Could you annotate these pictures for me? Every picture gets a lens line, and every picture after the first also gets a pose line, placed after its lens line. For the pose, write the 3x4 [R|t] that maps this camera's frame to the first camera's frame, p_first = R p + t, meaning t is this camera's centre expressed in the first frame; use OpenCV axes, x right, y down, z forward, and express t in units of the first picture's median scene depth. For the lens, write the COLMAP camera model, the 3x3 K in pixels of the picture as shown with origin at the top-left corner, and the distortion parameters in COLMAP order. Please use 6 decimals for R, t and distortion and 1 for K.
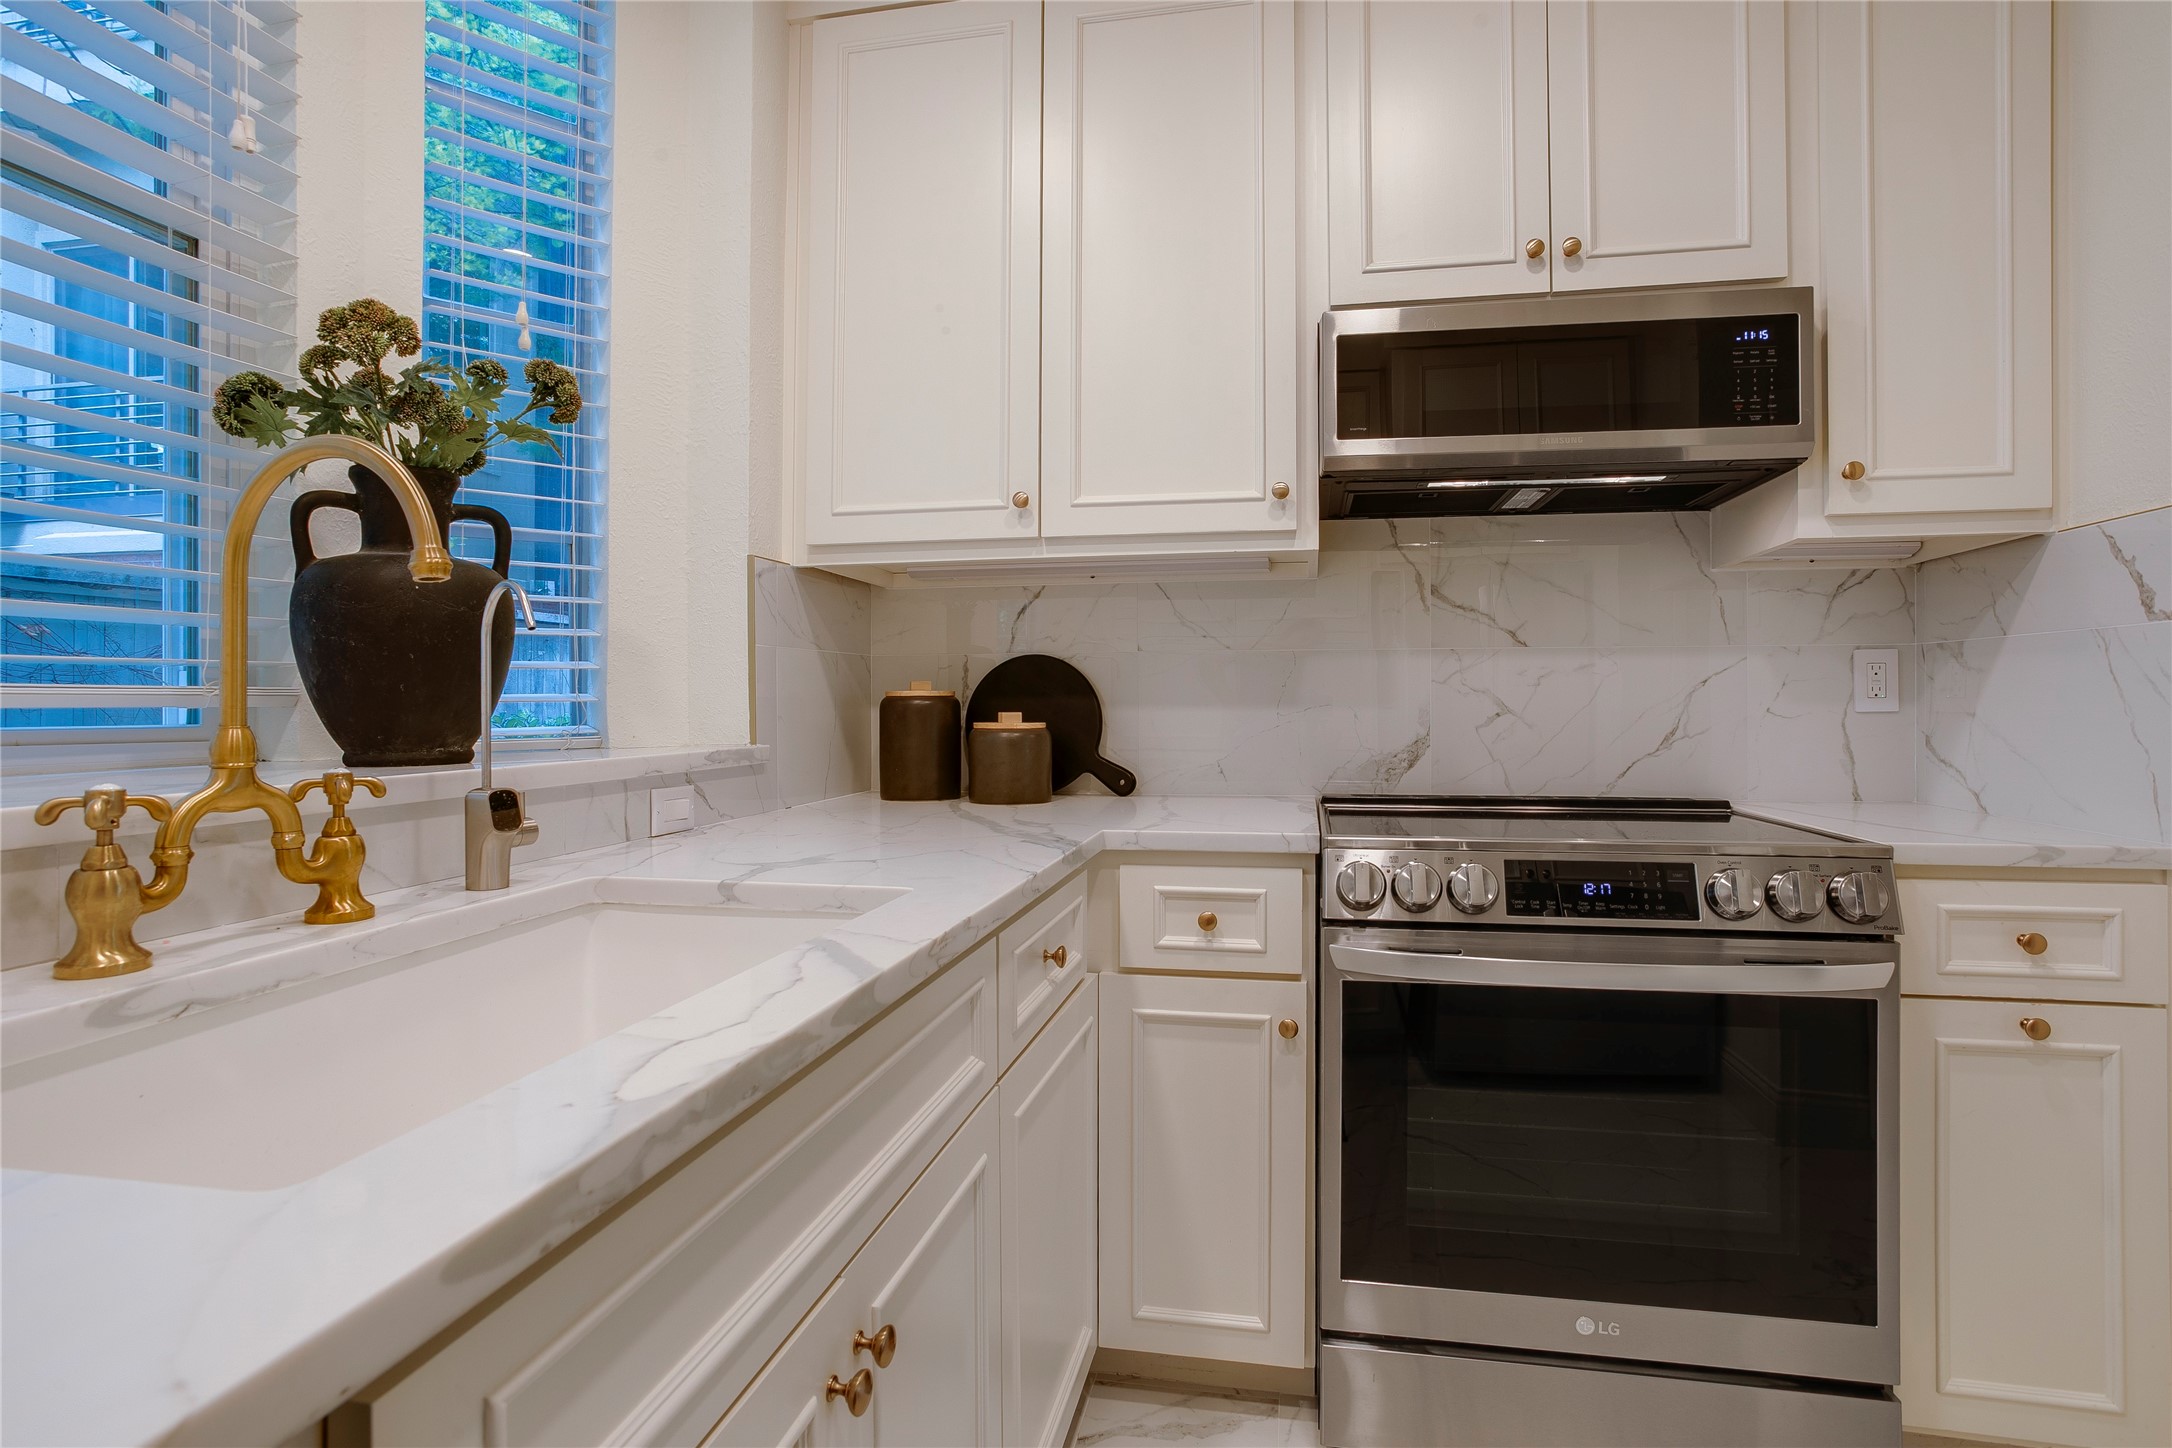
lens RADIAL K [[1093.3, 0, 1081.8], [0, 1093.3, 706.8], [0, 0, 1]] dist [-0.071562, 0.036419]
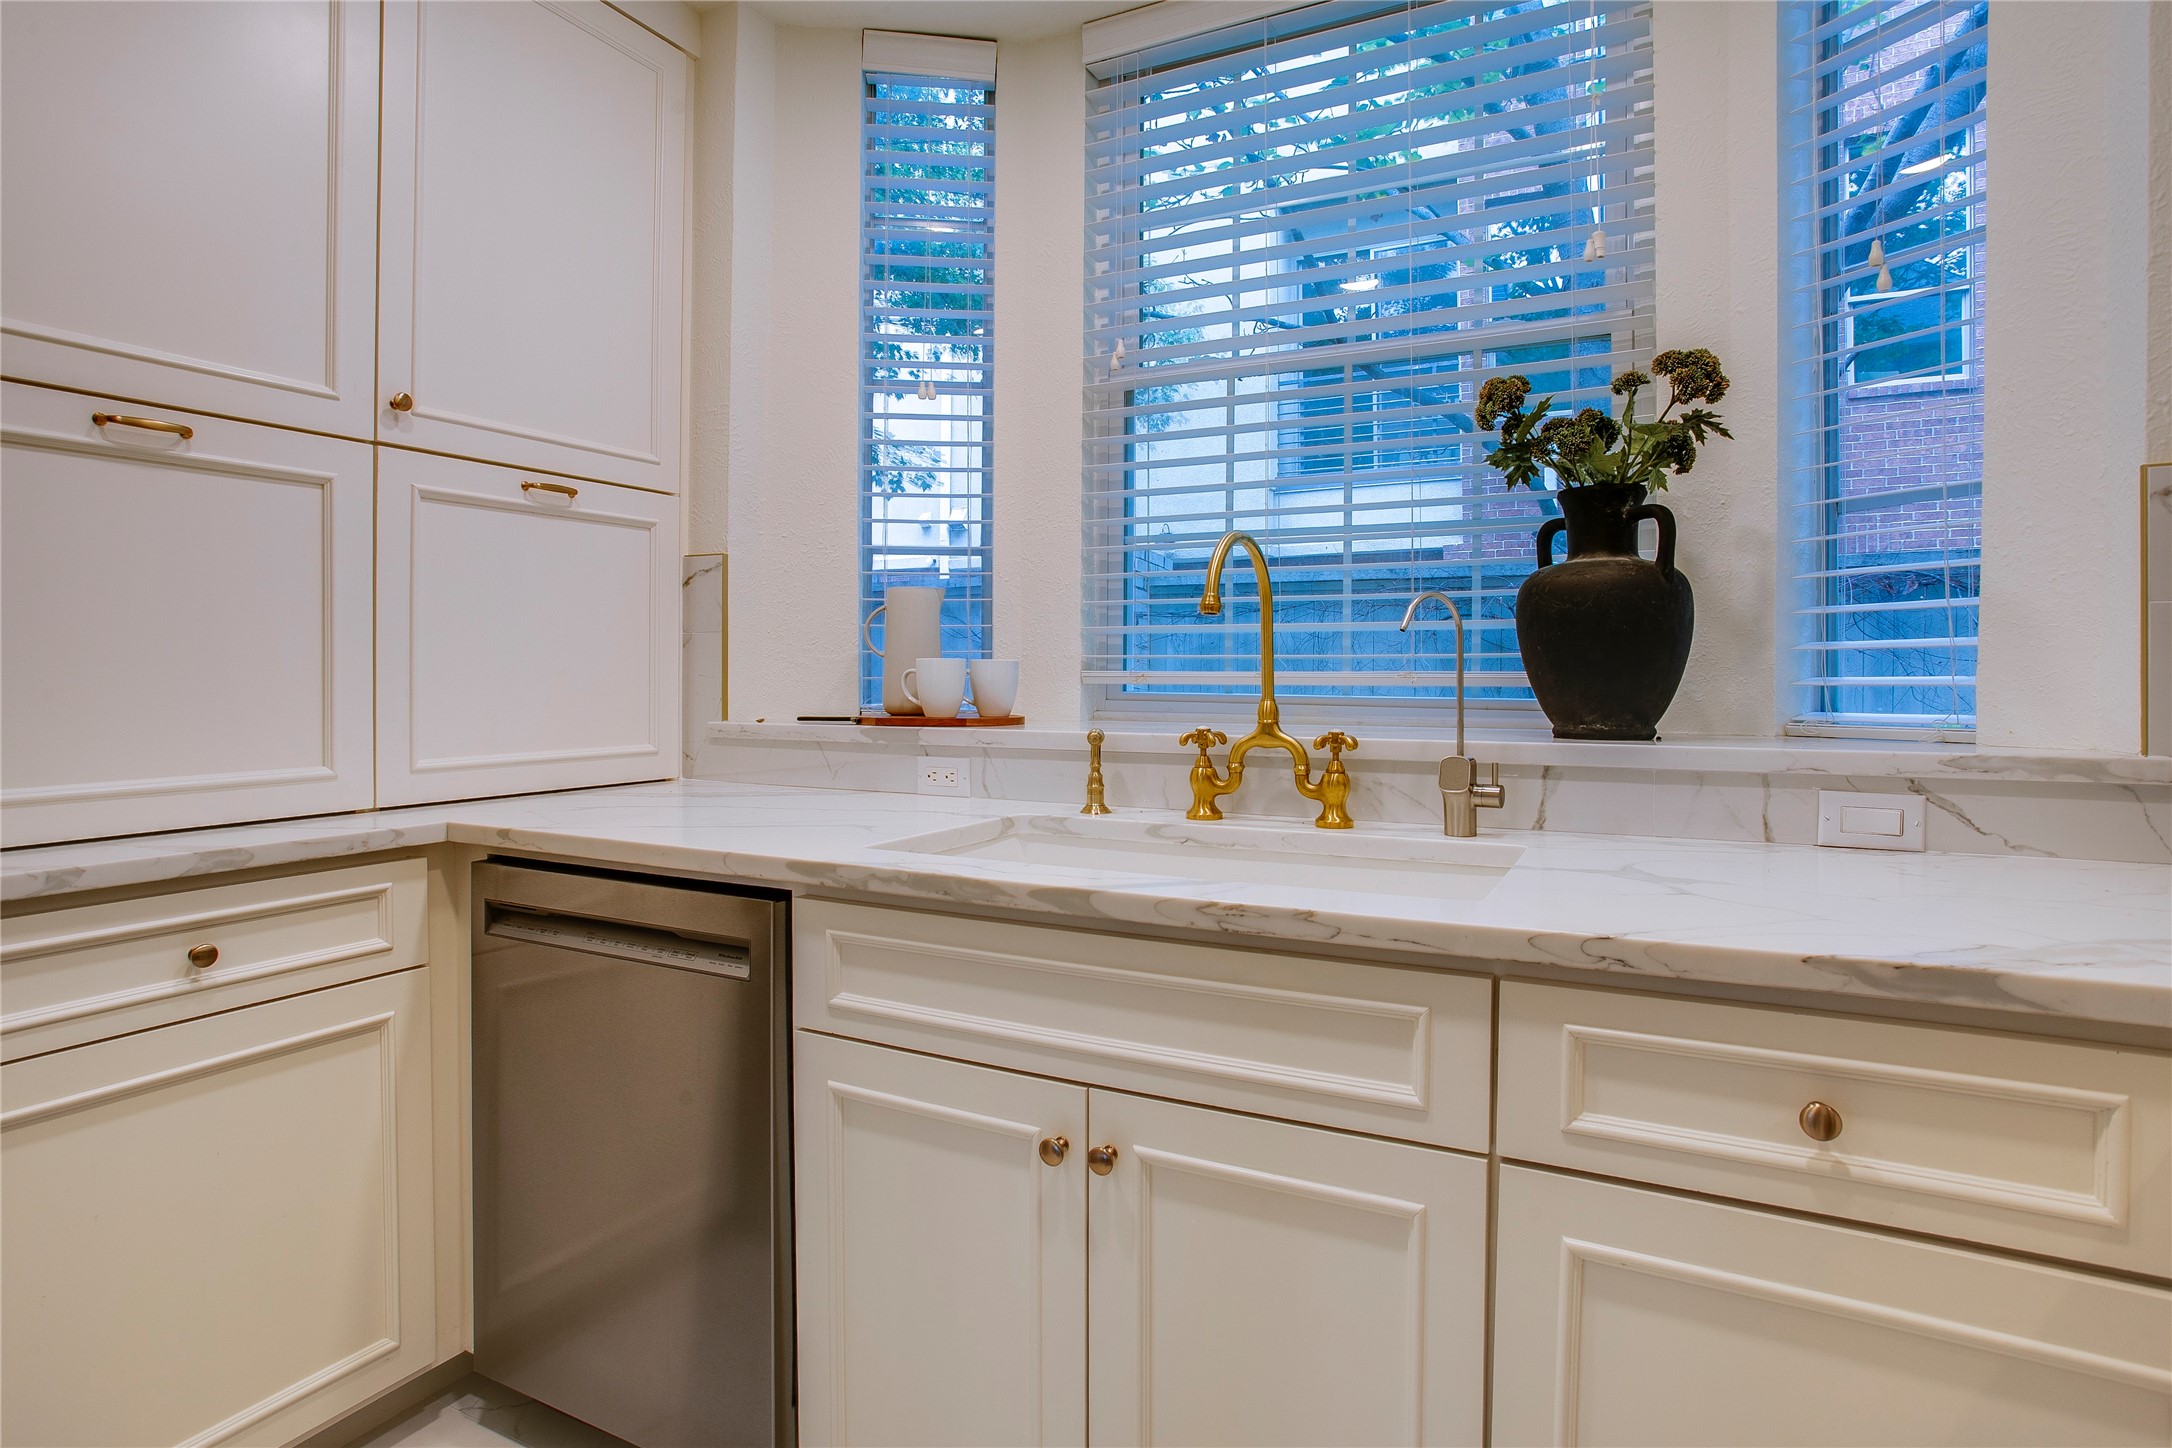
lens RADIAL K [[1137.3, 0, 1088.4], [0, 1137.3, 687.6], [0, 0, 1]] dist [-0.067152, 0.030955]
pose [[-0.278853, 0.016208, -0.960197, 0.523221], [-0.002933, 0.999839, 0.017729, -0.016268], [0.960329, 0.007760, -0.278761, 0.592827]]
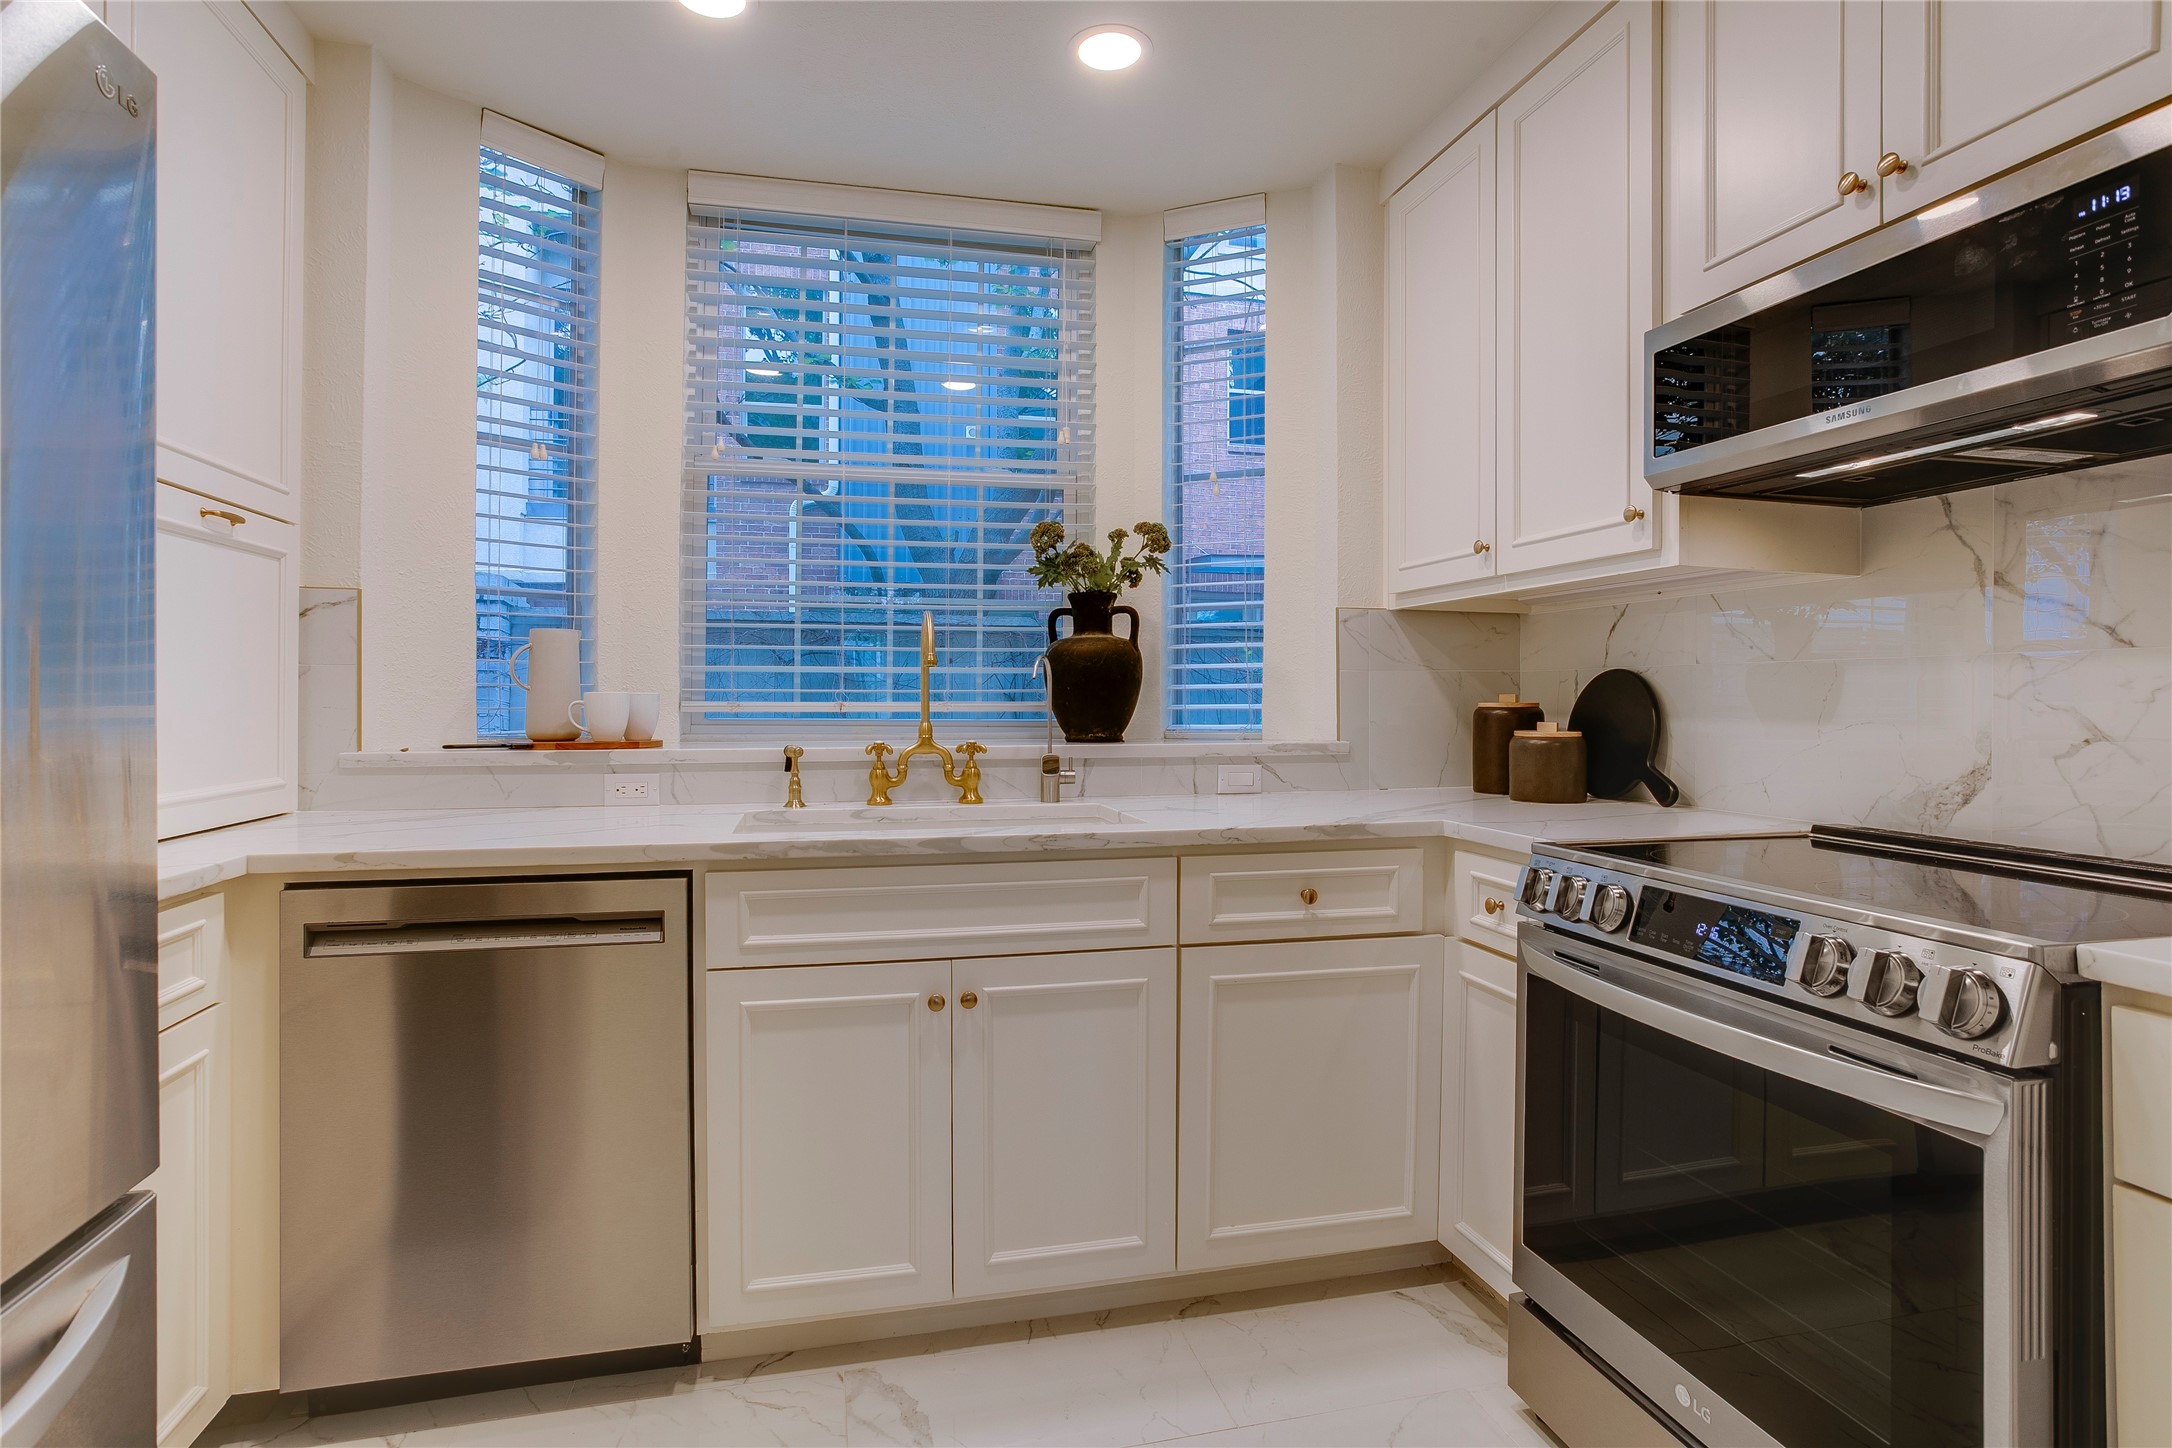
lens RADIAL K [[1093.3, 0, 1081.8], [0, 1093.3, 706.8], [0, 0, 1]] dist [-0.071562, 0.036419]
pose [[0.420270, 0.011370, -0.907328, 0.873674], [-0.005462, 0.999935, 0.010001, -0.023116], [0.907383, 0.000753, 0.420305, 0.101595]]
